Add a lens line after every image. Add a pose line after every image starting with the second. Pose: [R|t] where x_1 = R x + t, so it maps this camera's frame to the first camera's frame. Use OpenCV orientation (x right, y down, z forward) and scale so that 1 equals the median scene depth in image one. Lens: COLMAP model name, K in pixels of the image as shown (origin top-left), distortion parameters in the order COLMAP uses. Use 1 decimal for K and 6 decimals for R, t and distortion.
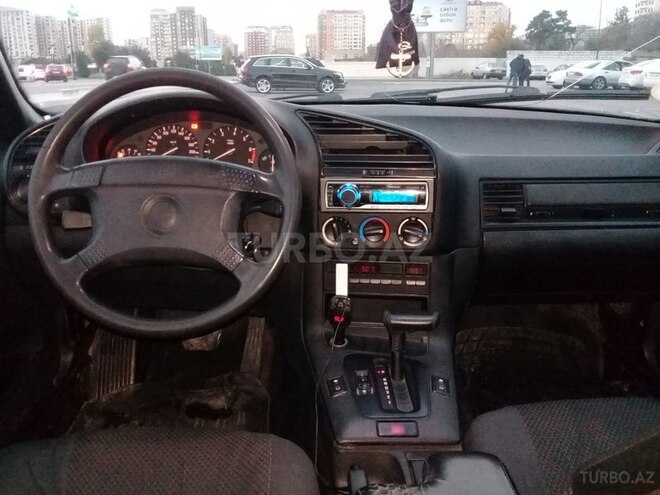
lens RADIAL K [[528.4, 0, 330.0], [0, 528.4, 247.5], [0, 0, 1]] dist [-0.038020, -0.004445]
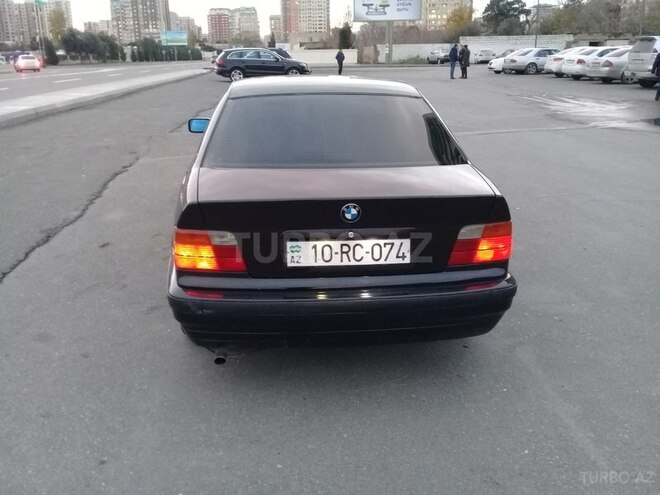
lens RADIAL K [[596.1, 0, 330.0], [0, 596.1, 247.5], [0, 0, 1]] dist [-0.002901, -0.011913]
pose [[0.998417, -0.027645, 0.048988, -0.000221], [0.027341, 0.999603, 0.006868, 0.033914], [-0.049159, -0.005517, 0.998776, -0.173137]]
